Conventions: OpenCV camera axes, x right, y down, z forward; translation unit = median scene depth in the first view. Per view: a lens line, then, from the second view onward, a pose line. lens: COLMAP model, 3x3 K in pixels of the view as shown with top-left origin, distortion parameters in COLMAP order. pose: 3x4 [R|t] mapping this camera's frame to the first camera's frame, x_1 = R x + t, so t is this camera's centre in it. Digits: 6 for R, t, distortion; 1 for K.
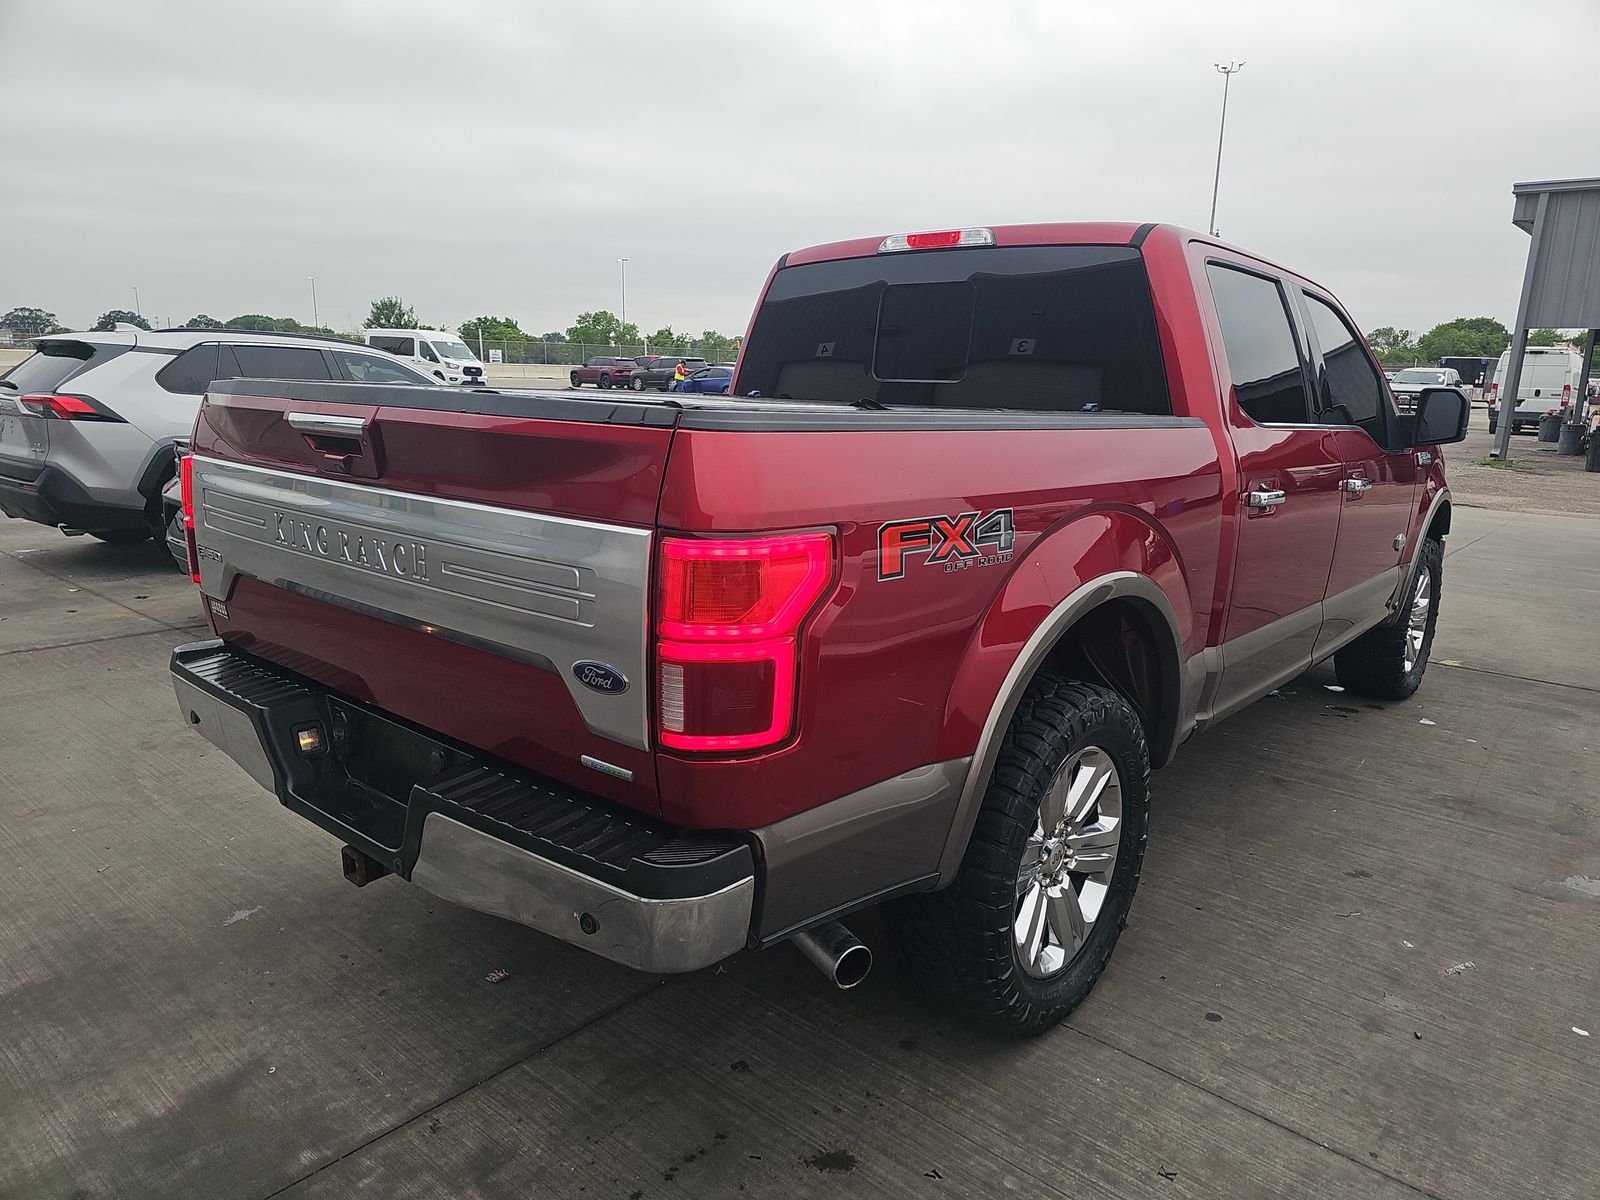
lens RADIAL K [[1051.3, 0, 808.9], [0, 1051.3, 598.6], [0, 0, 1]] dist [0.056230, -0.053350]
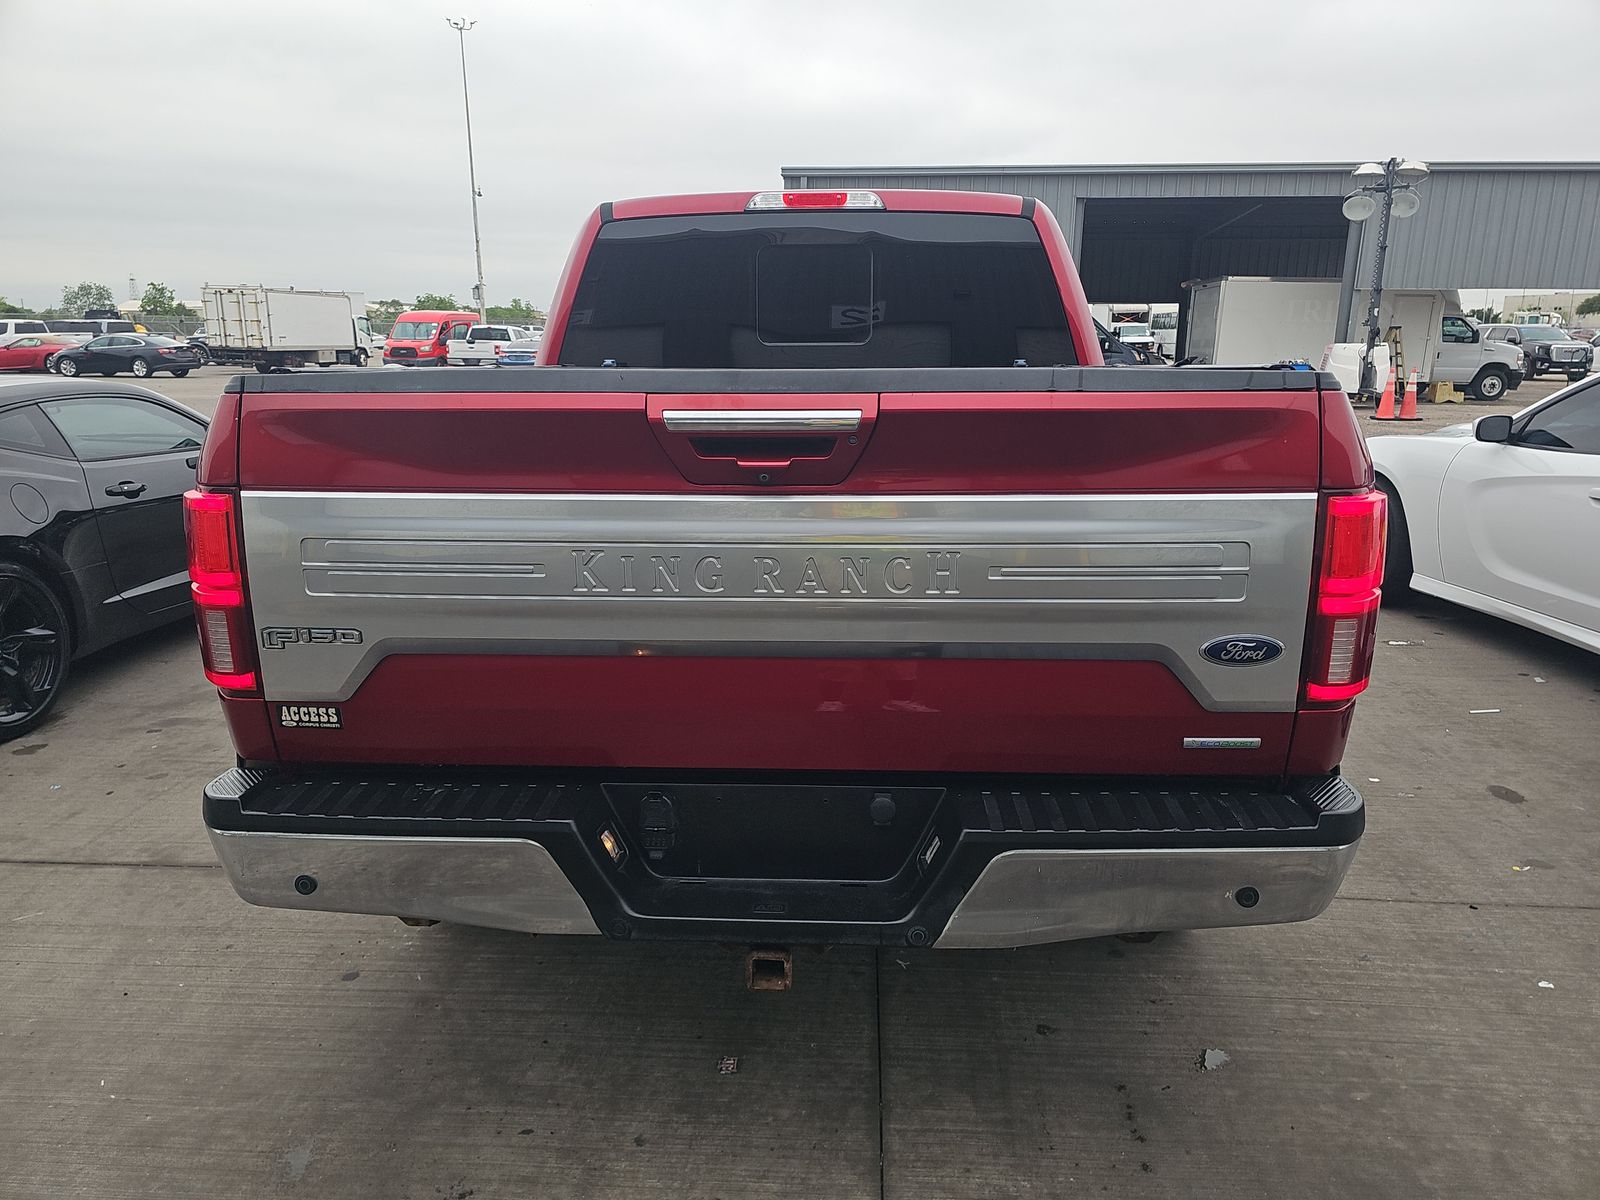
lens RADIAL K [[1051.3, 0, 808.9], [0, 1051.3, 598.6], [0, 0, 1]] dist [0.056230, -0.053350]
pose [[0.793606, -0.169649, 0.584302, -0.547771], [0.148406, 0.985309, 0.084513, -0.058825], [-0.590055, 0.019644, 0.807124, 0.221461]]
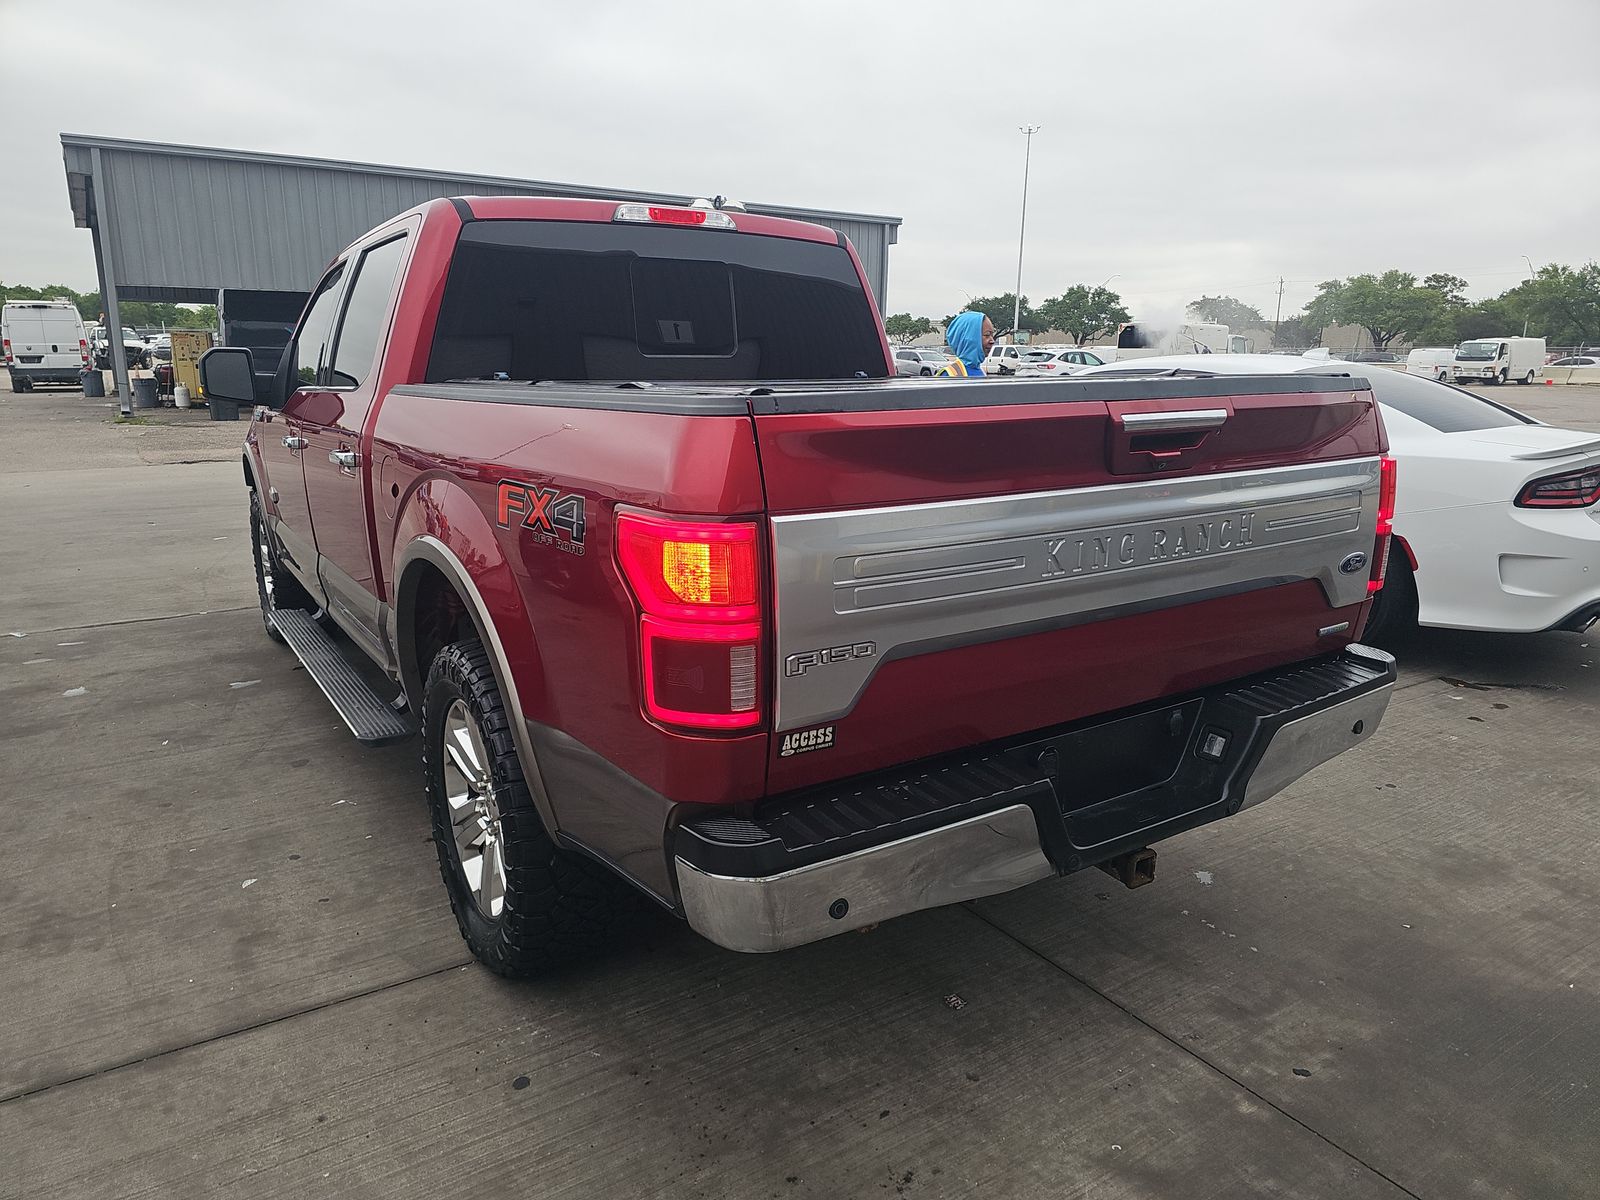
lens RADIAL K [[1051.4, 0, 817.2], [0, 1051.4, 597.9], [0, 0, 1]] dist [0.046778, -0.041745]
pose [[0.283050, -0.241741, 0.928140, -0.907675], [0.202837, 0.960914, 0.188419, -0.156857], [-0.937411, 0.134929, 0.321020, 0.620646]]
